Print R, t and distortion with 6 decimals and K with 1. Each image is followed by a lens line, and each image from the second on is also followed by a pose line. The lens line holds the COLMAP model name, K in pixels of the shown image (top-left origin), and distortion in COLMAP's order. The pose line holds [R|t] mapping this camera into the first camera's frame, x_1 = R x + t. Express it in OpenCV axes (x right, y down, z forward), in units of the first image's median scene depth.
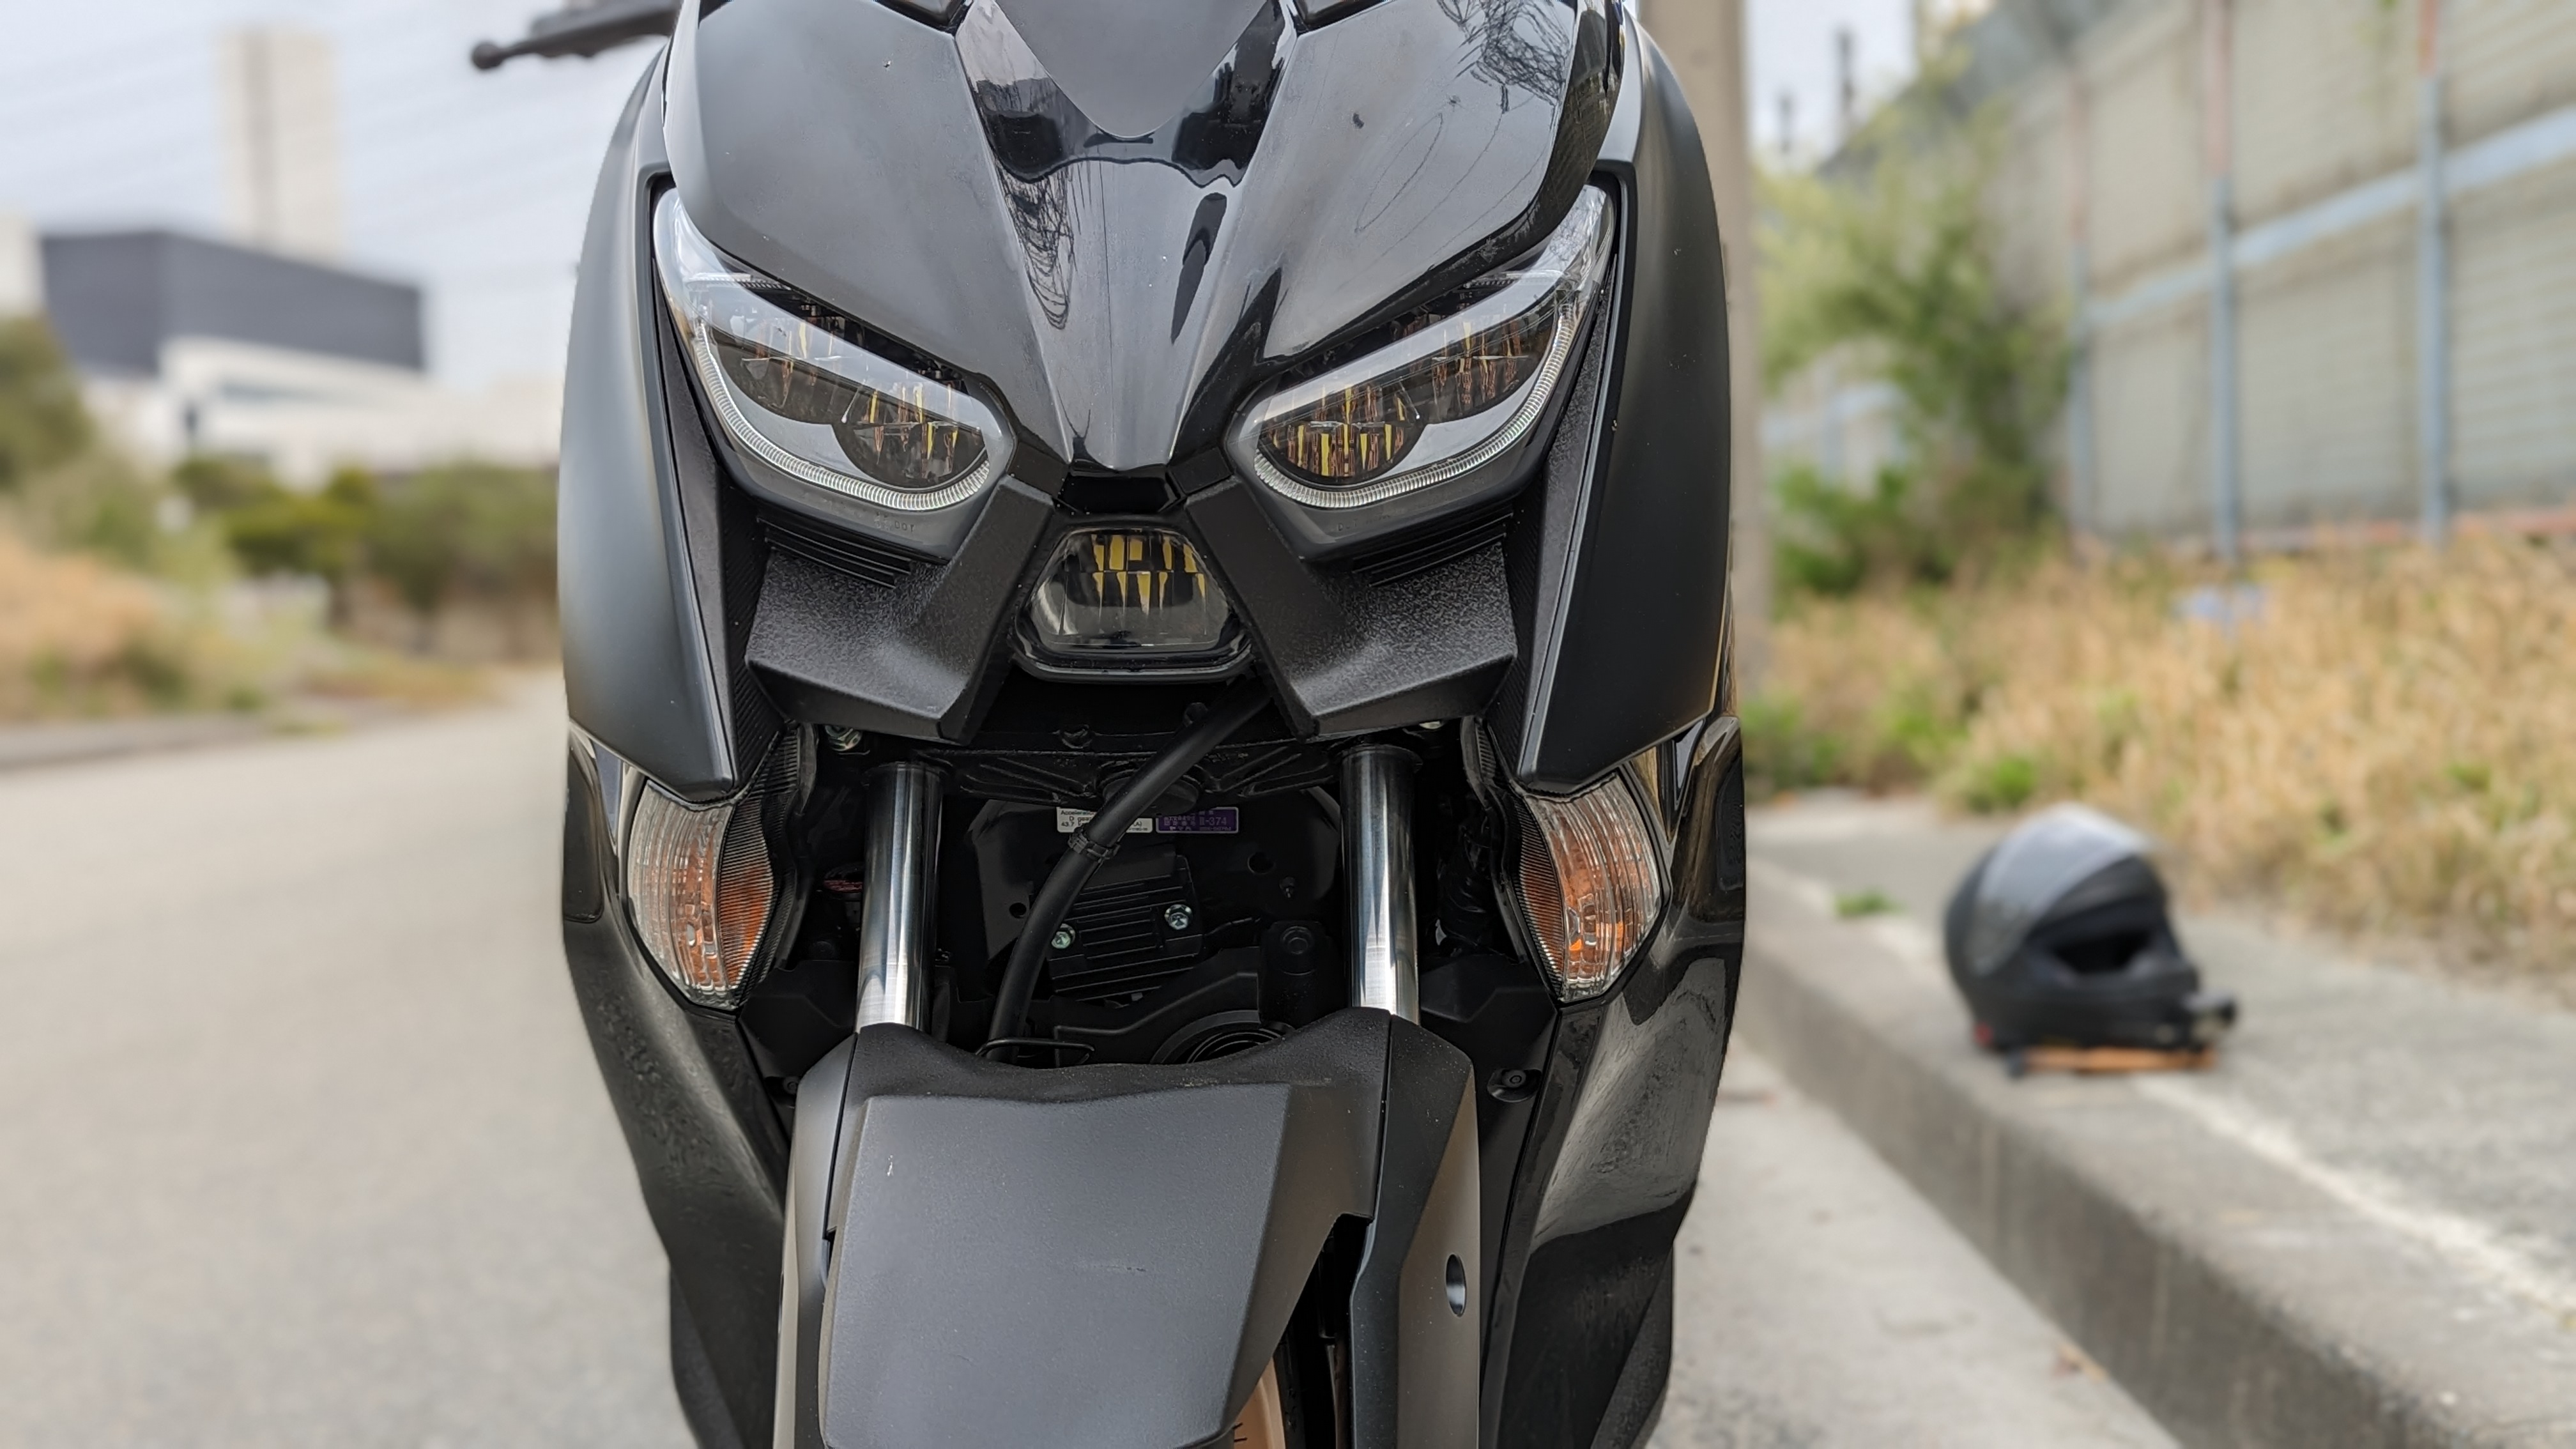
lens RADIAL K [[2837.7, 0, 1262.8], [0, 2837.7, 746.0], [0, 0, 1]] dist [0.024350, 0.000000]
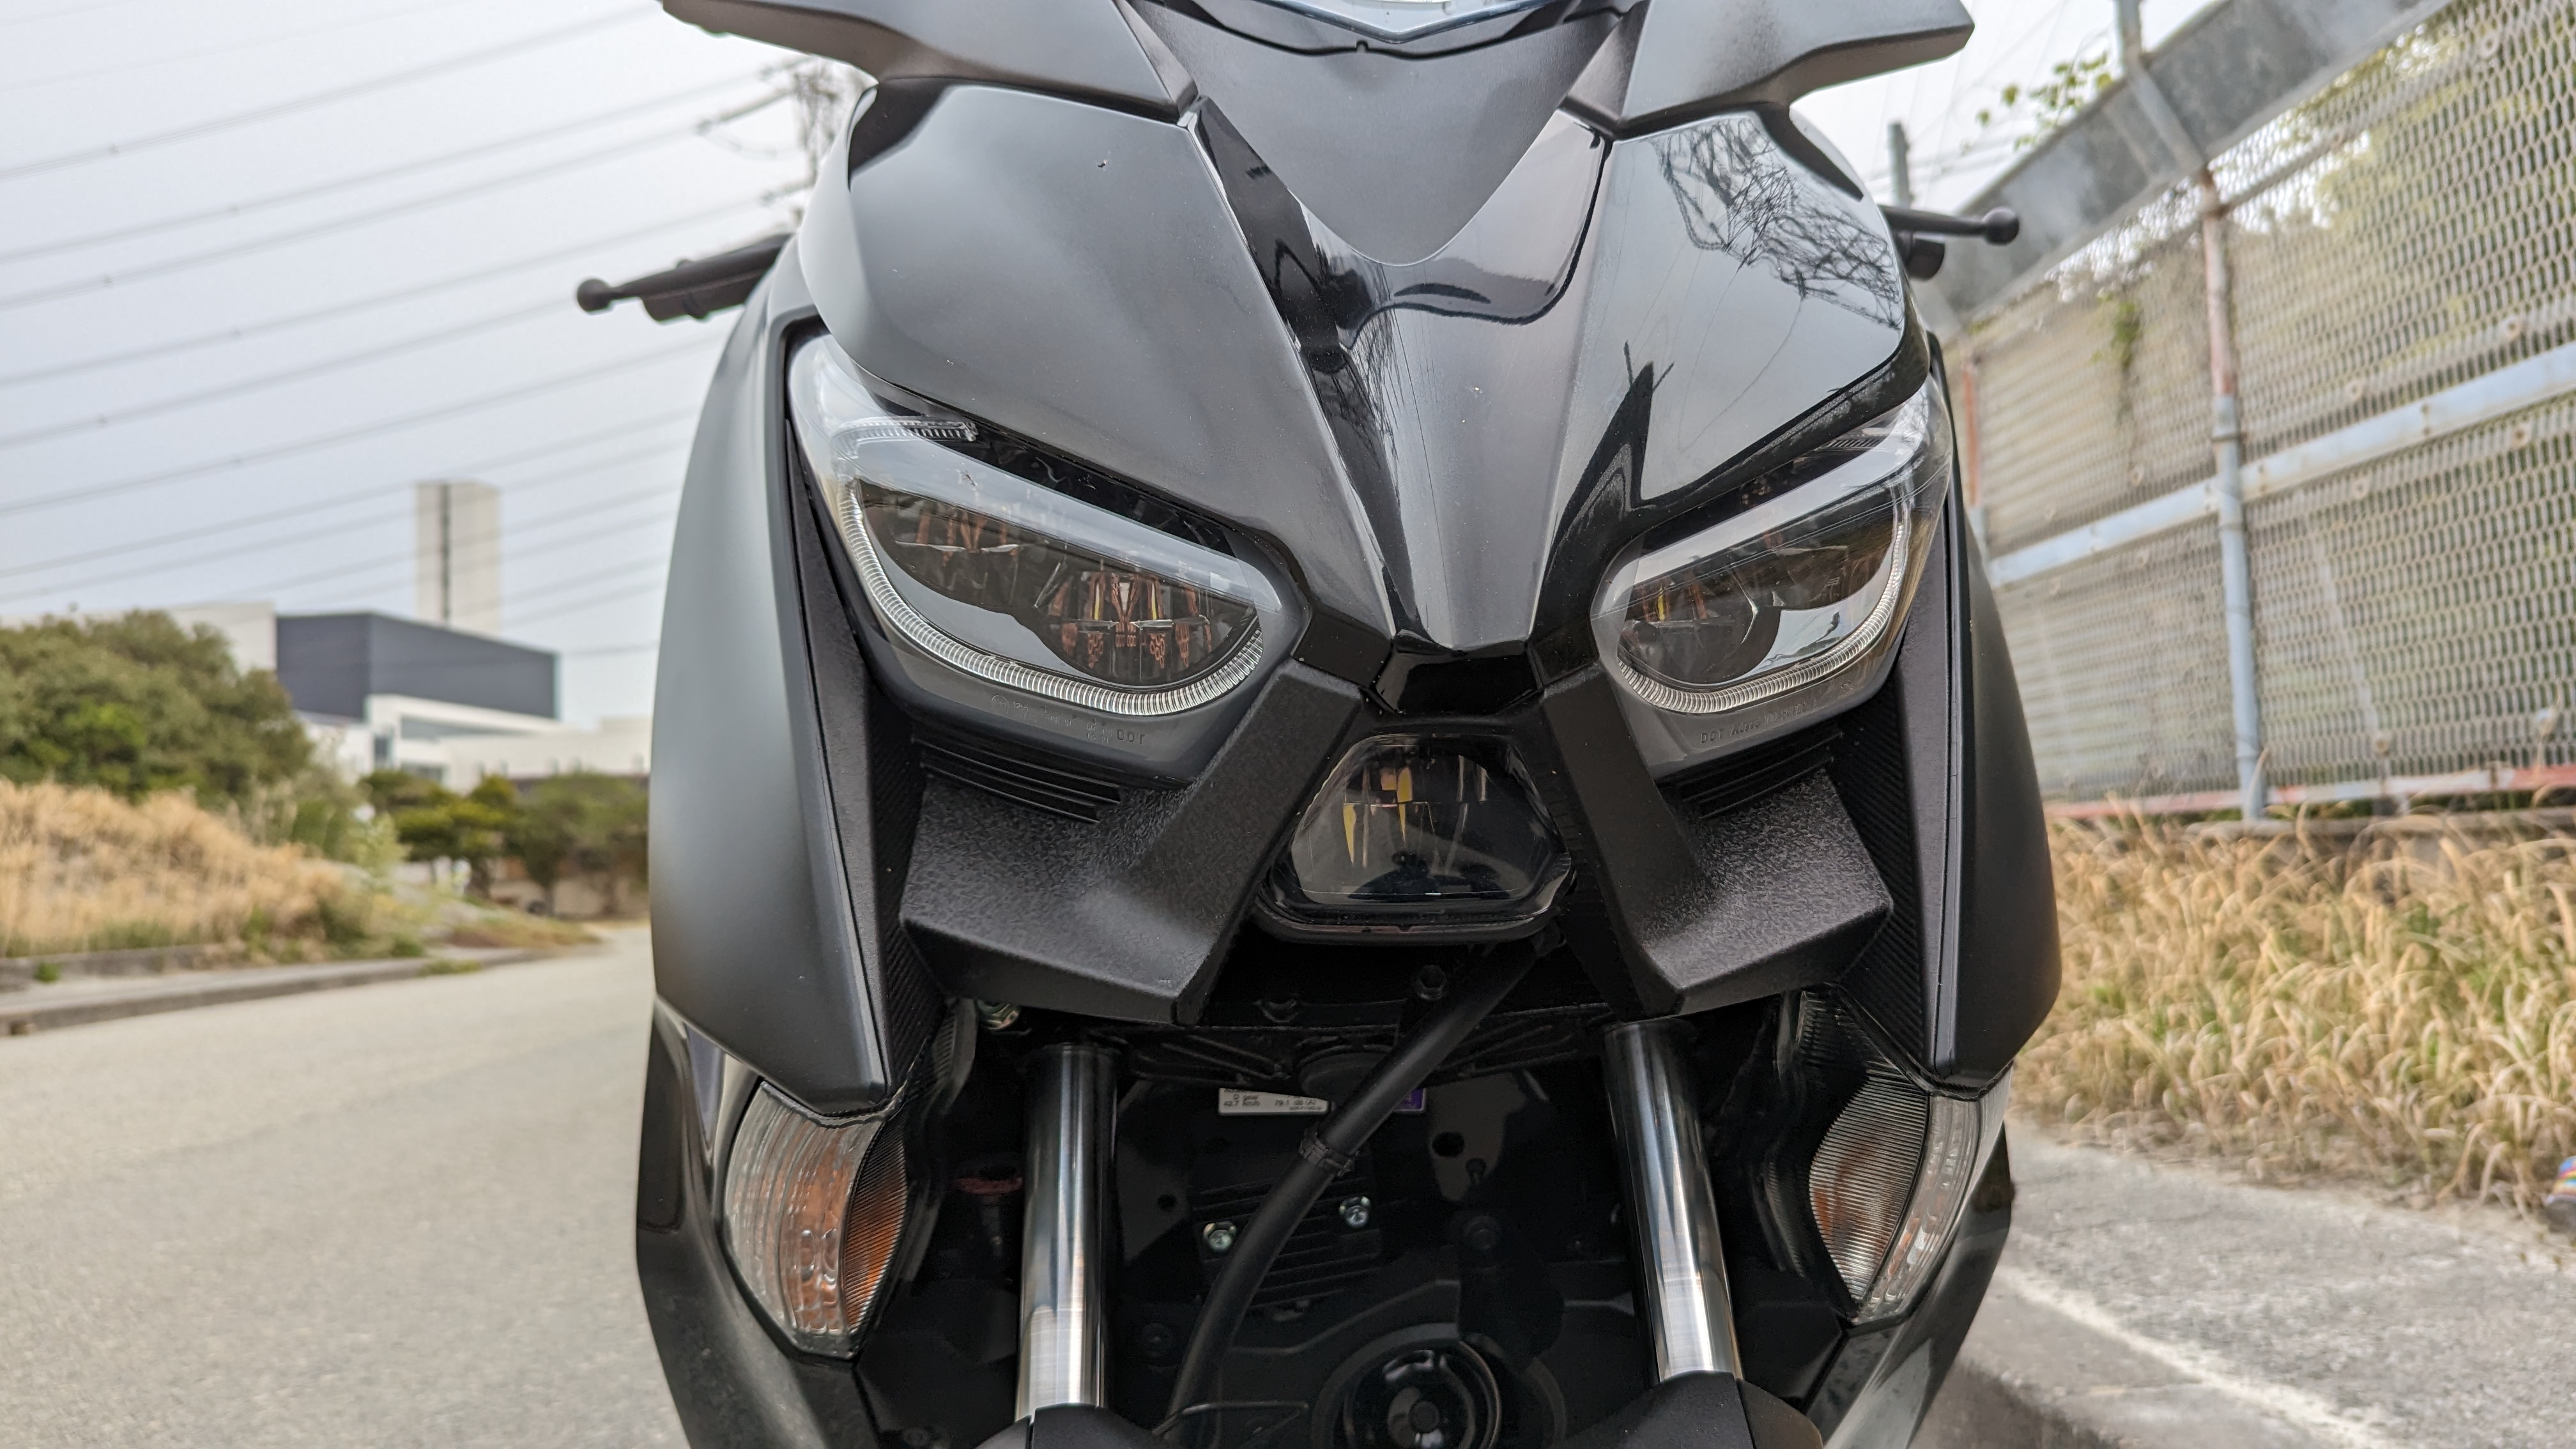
lens RADIAL K [[1888.0, 0, 1305.2], [0, 1888.0, 713.7], [0, 0, 1]] dist [0.043764, -0.061981]
pose [[0.995710, 0.004358, 0.092431, -0.099723], [0.008114, 0.990931, -0.134128, -0.013051], [-0.092178, 0.134302, 0.986644, 0.399256]]
